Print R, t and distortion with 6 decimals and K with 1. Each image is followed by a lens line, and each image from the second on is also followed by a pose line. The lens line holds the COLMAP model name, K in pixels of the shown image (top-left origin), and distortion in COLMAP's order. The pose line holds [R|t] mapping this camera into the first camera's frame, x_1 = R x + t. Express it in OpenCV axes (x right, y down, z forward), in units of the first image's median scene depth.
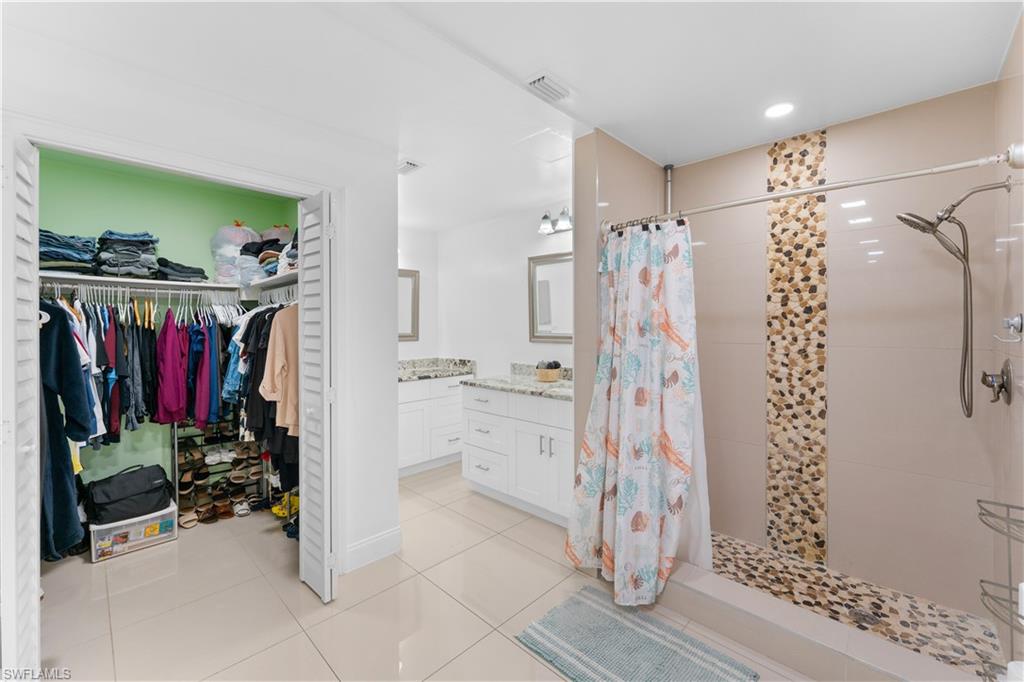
lens RADIAL K [[418.9, 0, 510.3], [0, 418.9, 333.9], [0, 0, 1]] dist [-0.000545, 0.000088]
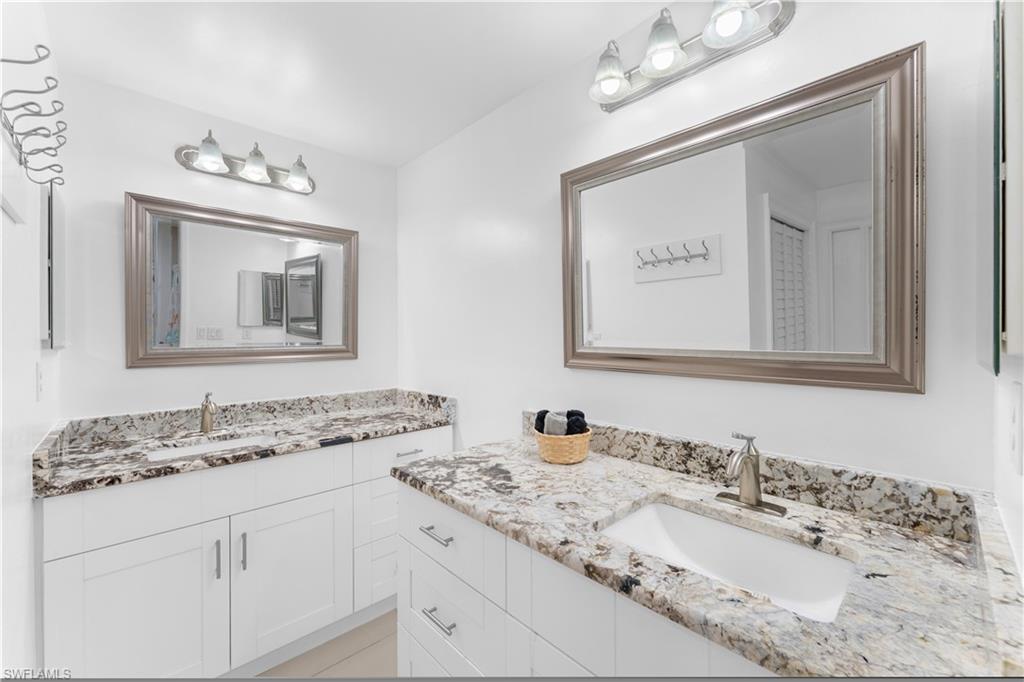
lens RADIAL K [[418.9, 0, 514.6], [0, 418.9, 339.3], [0, 0, 1]] dist [-0.000545, 0.000088]
pose [[0.999302, 0.002112, -0.037288, 0.008659], [-0.002573, 0.999921, -0.012303, -0.003512], [0.037259, 0.012391, 0.999229, 0.484405]]
